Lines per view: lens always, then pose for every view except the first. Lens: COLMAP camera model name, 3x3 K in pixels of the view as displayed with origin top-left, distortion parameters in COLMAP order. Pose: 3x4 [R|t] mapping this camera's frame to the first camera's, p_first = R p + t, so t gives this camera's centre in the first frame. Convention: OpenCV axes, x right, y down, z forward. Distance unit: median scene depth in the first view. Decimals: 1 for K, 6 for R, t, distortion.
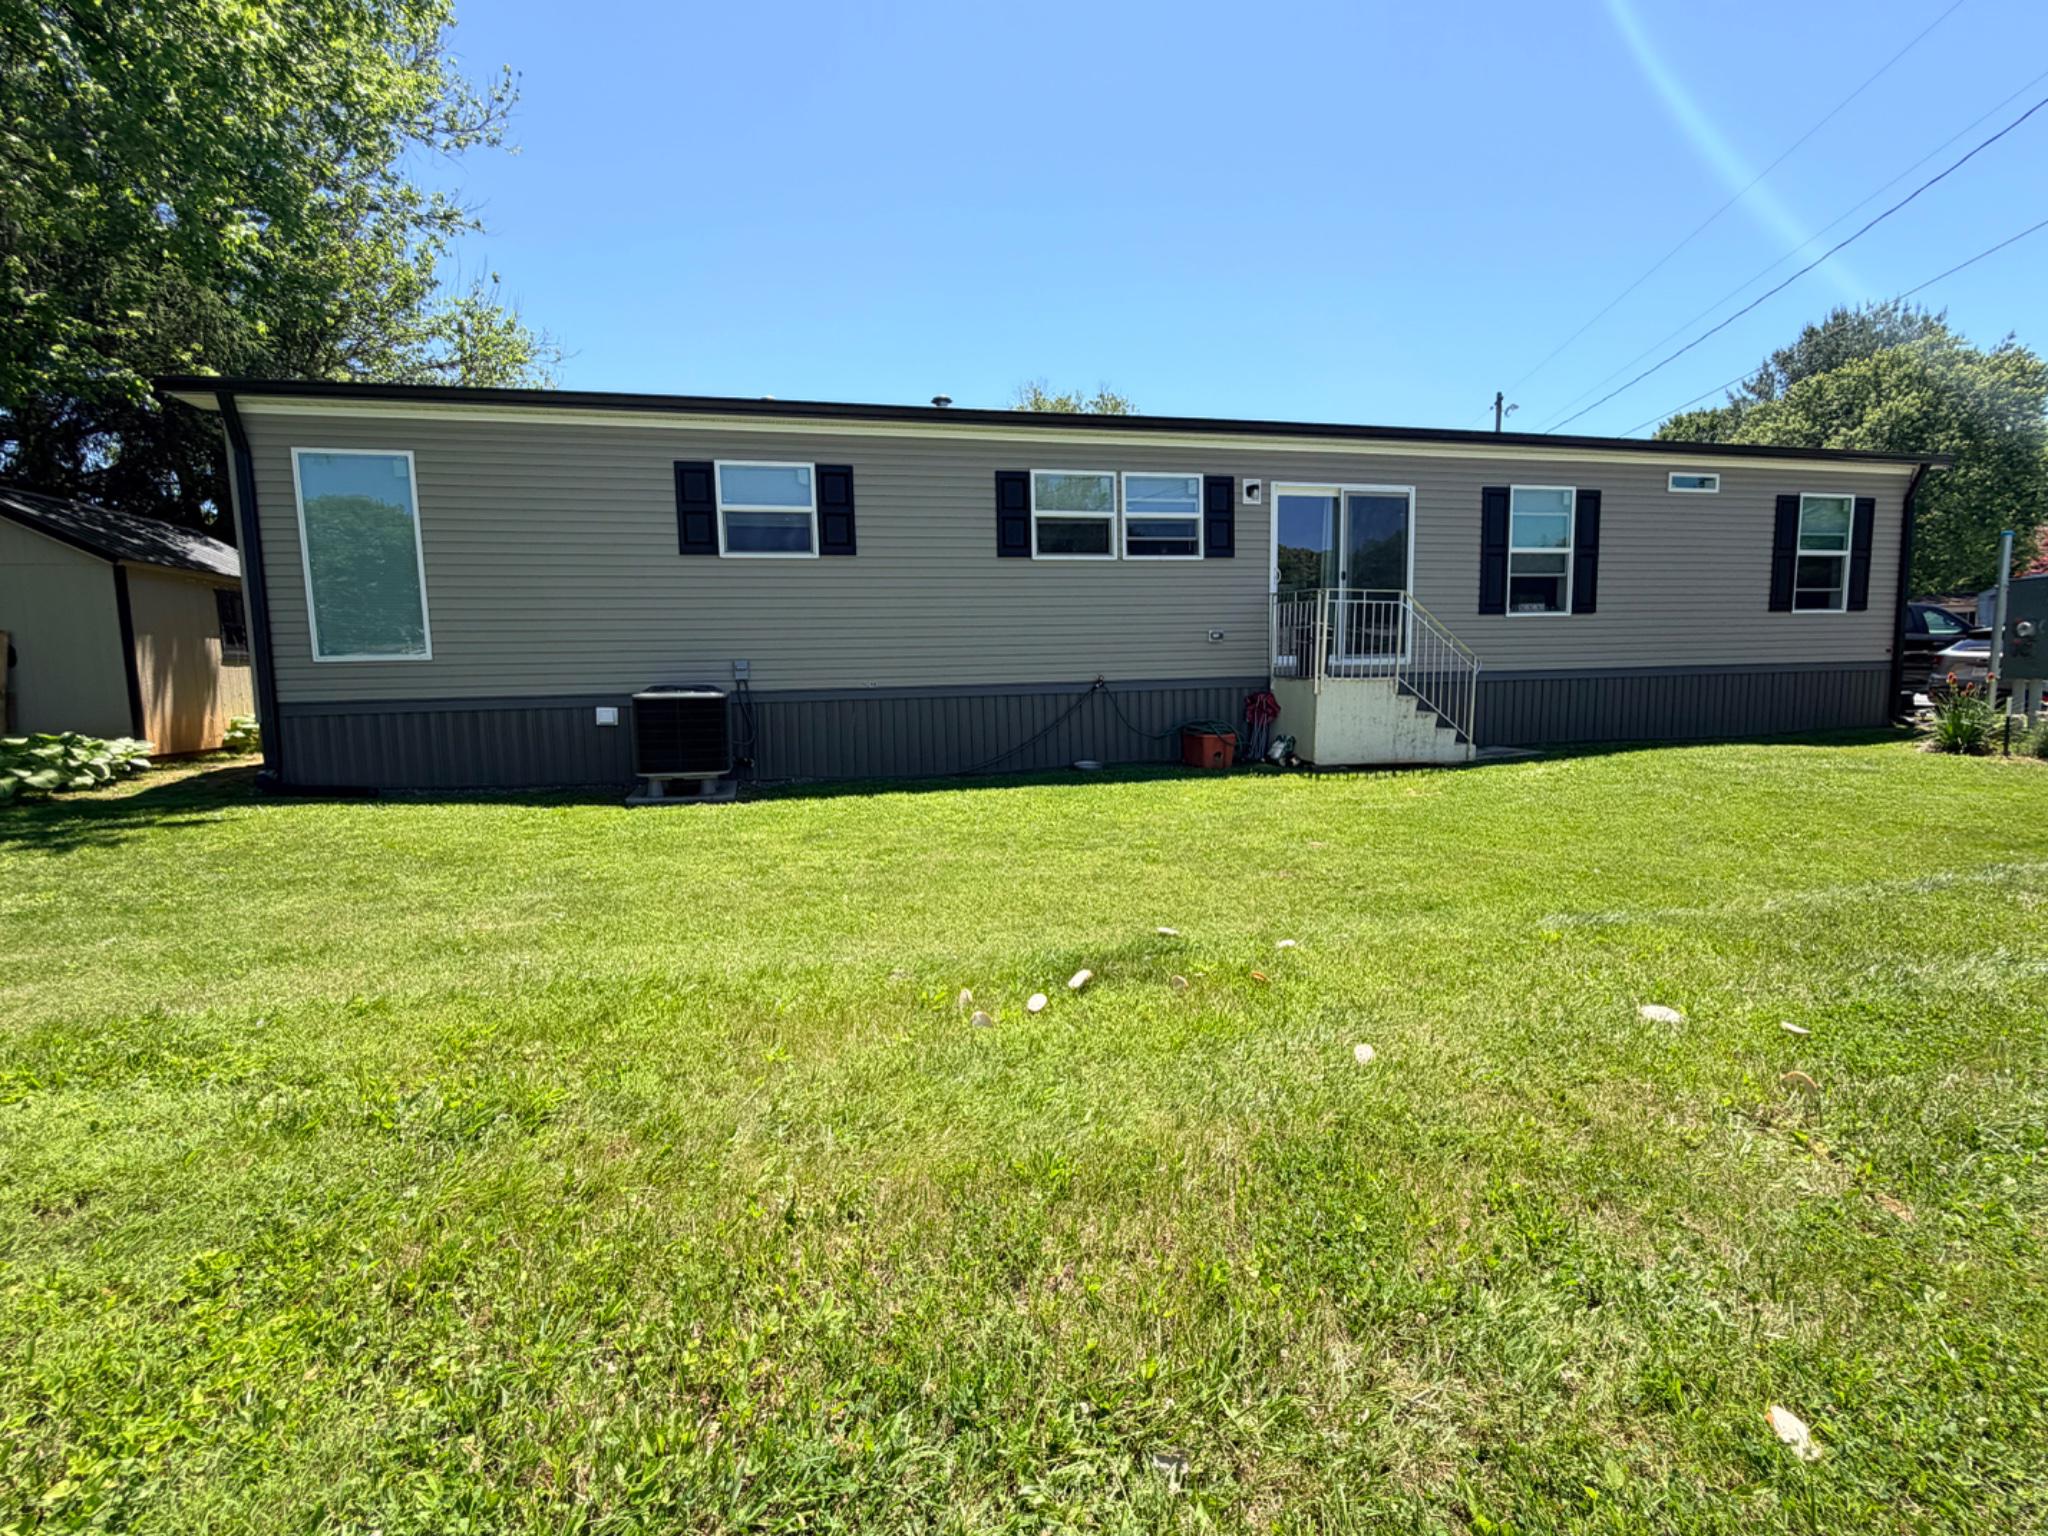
lens RADIAL K [[936.2, 0, 1022.8], [0, 936.2, 775.0], [0, 0, 1]] dist [0.000238, 0.000526]
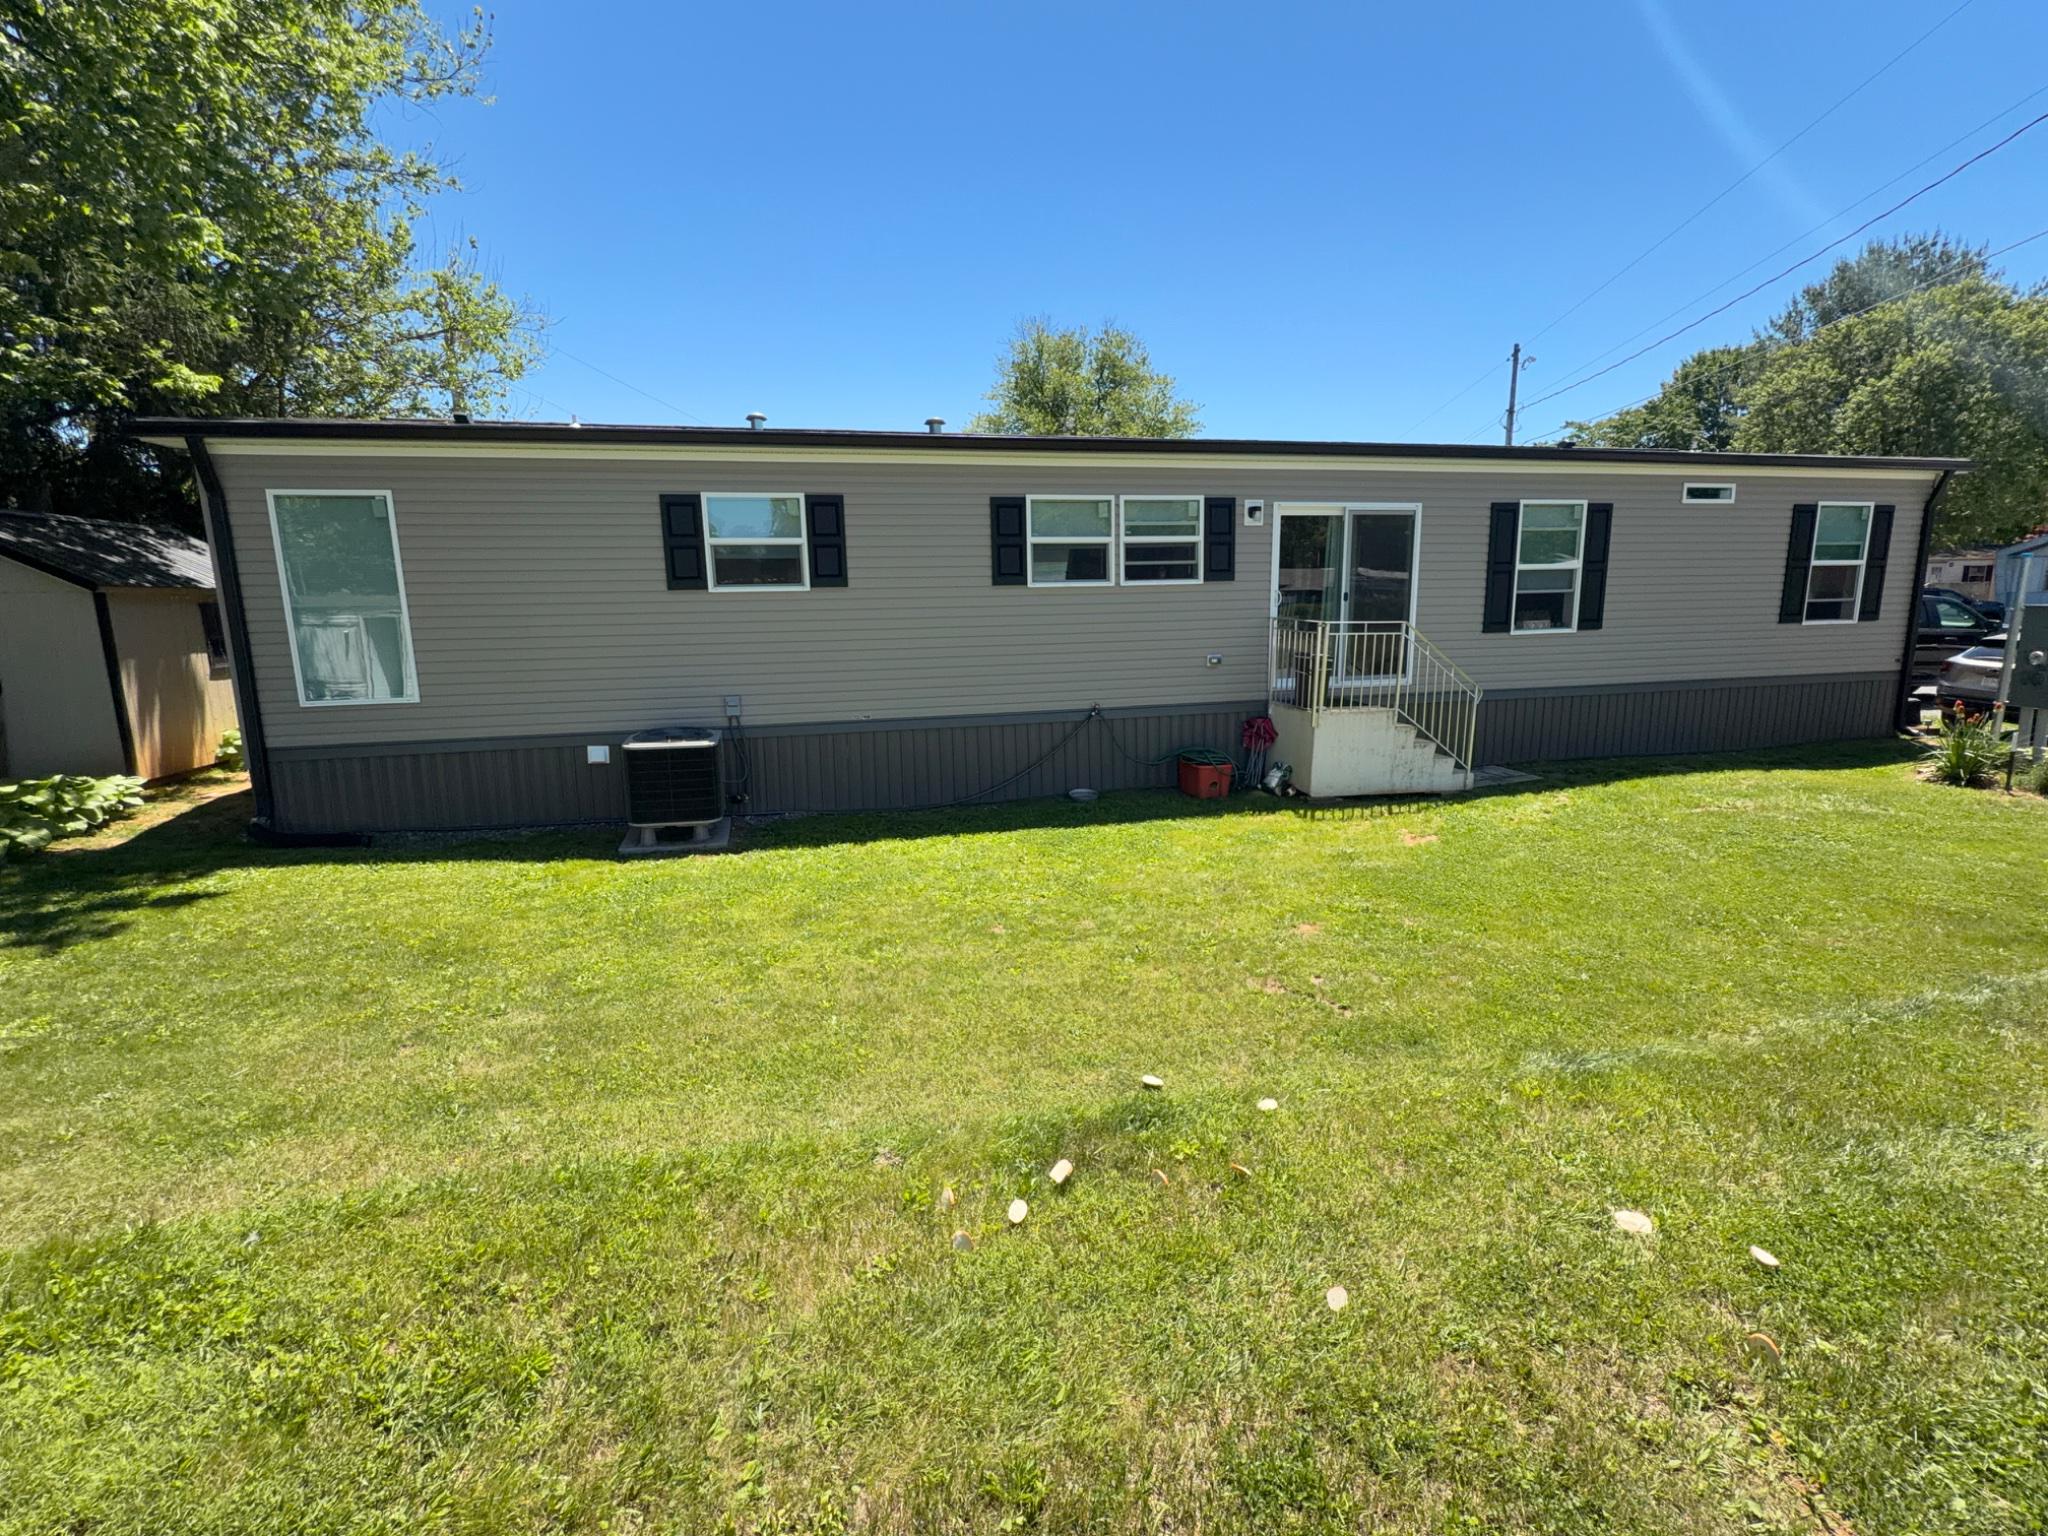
lens RADIAL K [[936.2, 0, 1022.2], [0, 936.2, 769.3], [0, 0, 1]] dist [0.000238, 0.000526]
pose [[0.999991, 0.003503, -0.002592, 0.008094], [-0.003311, 0.997487, 0.070766, -0.115895], [0.002833, -0.070757, 0.997490, 0.008739]]
